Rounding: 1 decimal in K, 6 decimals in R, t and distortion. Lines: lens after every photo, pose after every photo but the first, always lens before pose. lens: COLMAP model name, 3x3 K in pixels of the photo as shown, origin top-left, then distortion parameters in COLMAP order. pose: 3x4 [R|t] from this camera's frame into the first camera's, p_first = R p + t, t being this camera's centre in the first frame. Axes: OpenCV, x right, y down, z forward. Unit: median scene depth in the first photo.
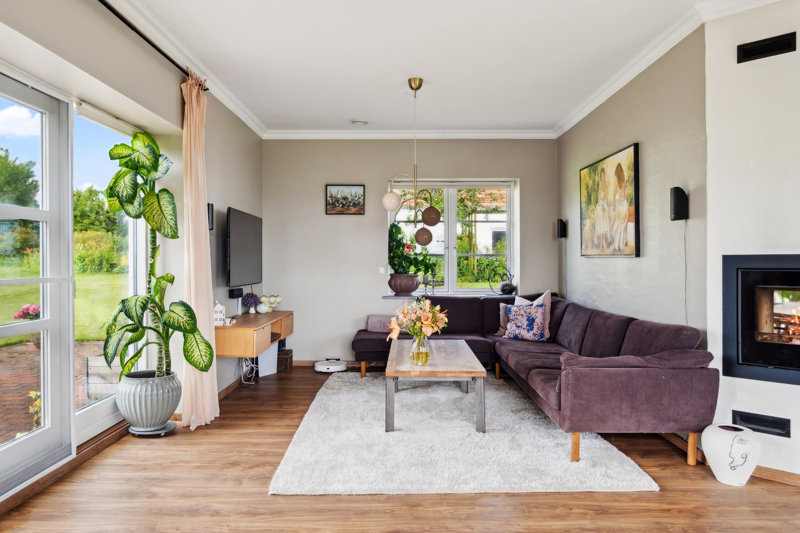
lens RADIAL K [[553.8, 0, 400.0], [0, 553.8, 266.5], [0, 0, 1]] dist [0.000643, 0.000931]
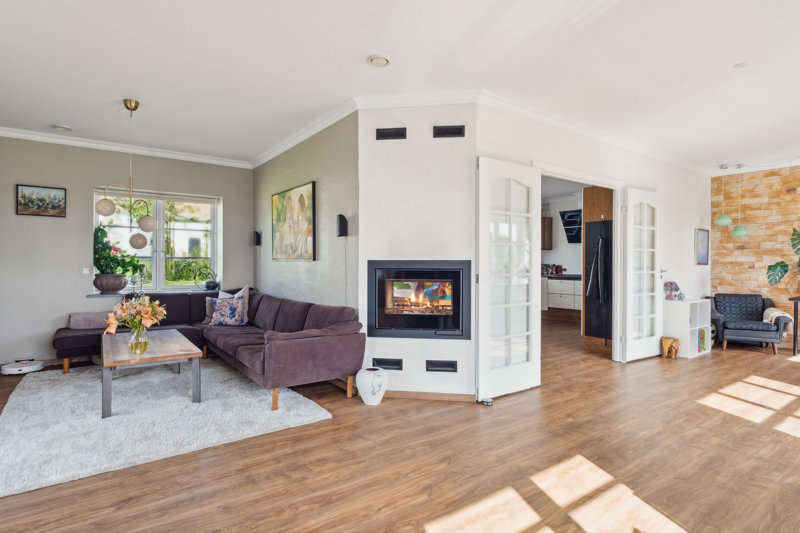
lens RADIAL K [[425.2, 0, 400.0], [0, 425.2, 266.5], [0, 0, 1]] dist [-0.001455, 0.000341]
pose [[0.808748, 0.001782, 0.588152, -0.044205], [-0.000421, 0.999997, -0.002451, 0.000644], [-0.588155, 0.001735, 0.808746, -0.024839]]
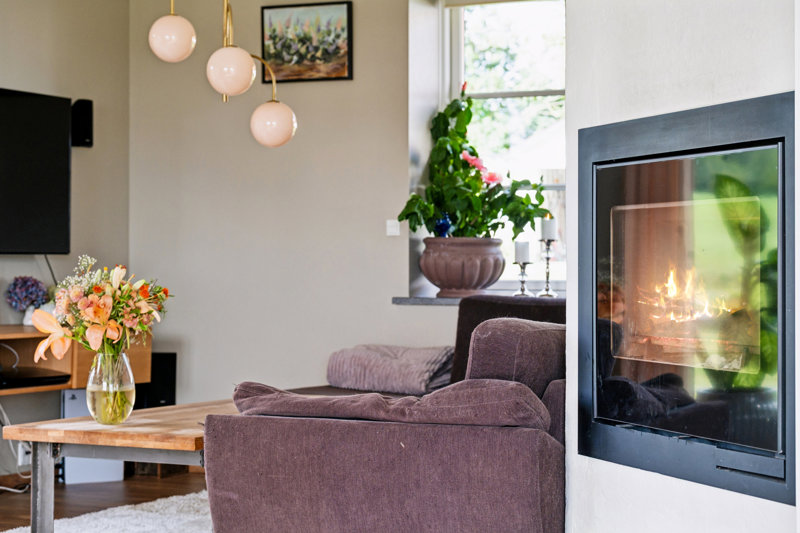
lens RADIAL K [[1743.5, 0, 400.0], [0, 1743.5, 266.5], [0, 0, 1]] dist [0.020868, 0.056095]
pose [[0.895962, 0.002329, -0.444124, 0.849479], [-0.004931, 0.999977, -0.004703, 0.067151], [0.444102, 0.006403, 0.895953, -0.084242]]
